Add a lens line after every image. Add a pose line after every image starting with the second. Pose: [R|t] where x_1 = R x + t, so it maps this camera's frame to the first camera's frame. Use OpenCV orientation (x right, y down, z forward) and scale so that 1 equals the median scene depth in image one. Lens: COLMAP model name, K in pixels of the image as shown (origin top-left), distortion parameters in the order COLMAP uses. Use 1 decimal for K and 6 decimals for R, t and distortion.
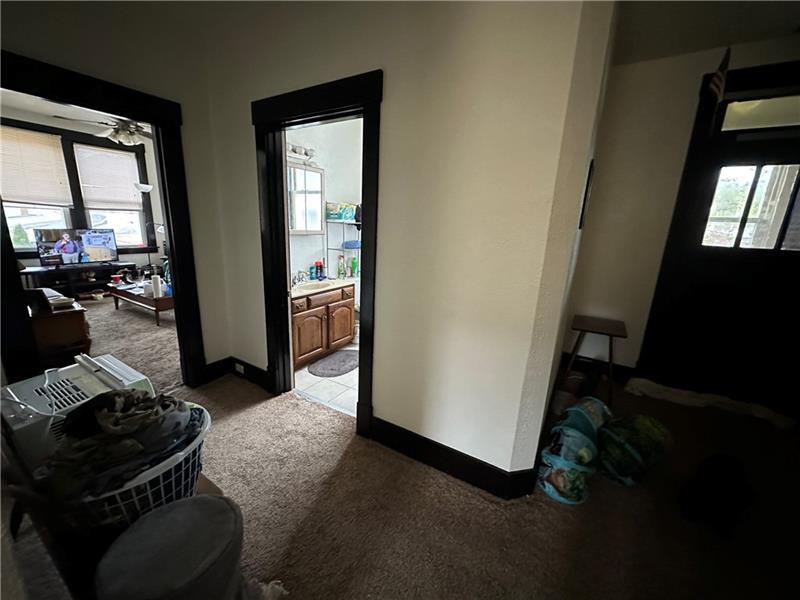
lens RADIAL K [[316.8, 0, 398.9], [0, 316.8, 295.6], [0, 0, 1]] dist [-0.000968, 0.000017]
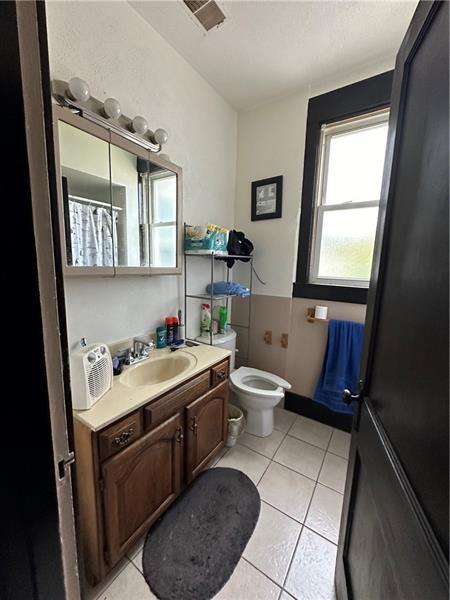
lens RADIAL K [[237.6, 0, 225.9], [0, 237.6, 296.8], [0, 0, 1]] dist [-0.000968, 0.000017]
pose [[0.999177, -0.007584, -0.039842, -0.130425], [0.003952, 0.995893, -0.090448, -0.107441], [0.040364, 0.090216, 0.995104, 0.550438]]
